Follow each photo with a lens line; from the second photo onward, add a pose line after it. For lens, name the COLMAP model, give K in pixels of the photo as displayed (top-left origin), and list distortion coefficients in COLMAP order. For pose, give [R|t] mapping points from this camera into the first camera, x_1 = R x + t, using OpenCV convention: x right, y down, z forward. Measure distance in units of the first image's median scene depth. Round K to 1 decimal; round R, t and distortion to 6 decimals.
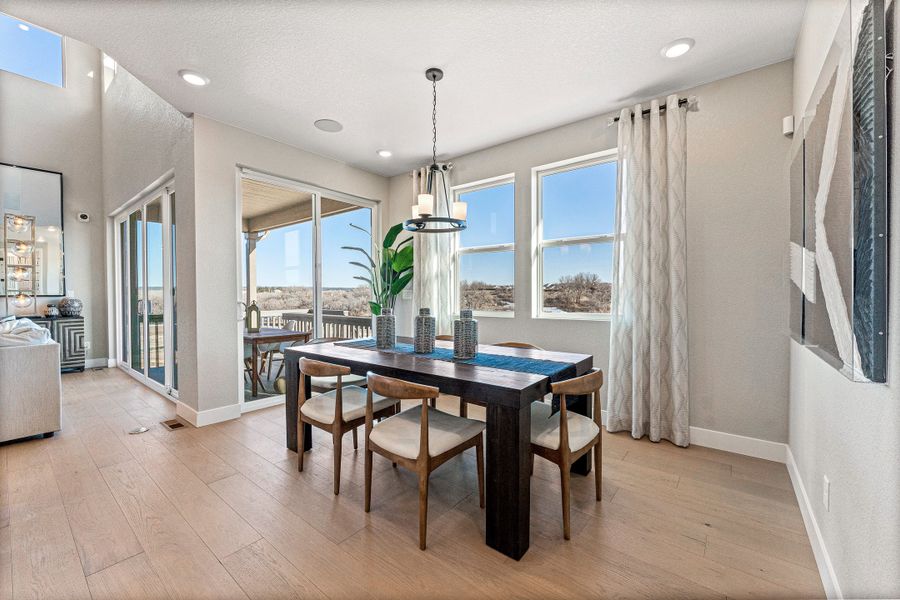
lens RADIAL K [[352.7, 0, 452.4], [0, 352.7, 297.0], [0, 0, 1]] dist [-0.001980, -0.000160]
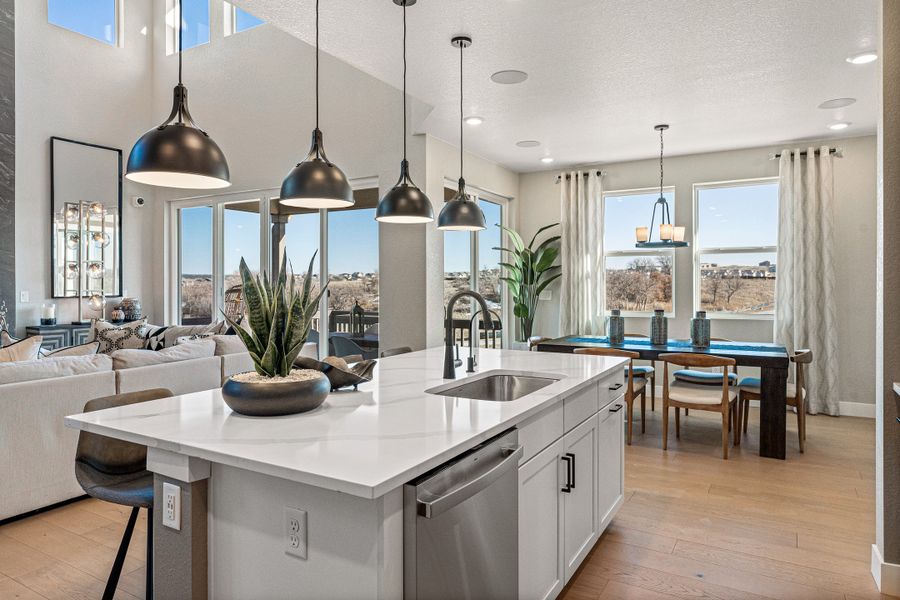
lens RADIAL K [[560.1, 0, 442.3], [0, 560.1, 281.7], [0, 0, 1]] dist [-0.000488, -0.005331]
pose [[0.990826, 0.003736, 0.135091, -1.021019], [-0.001249, 0.999828, -0.018493, -0.027868], [-0.135137, 0.018154, 0.990661, -0.818681]]
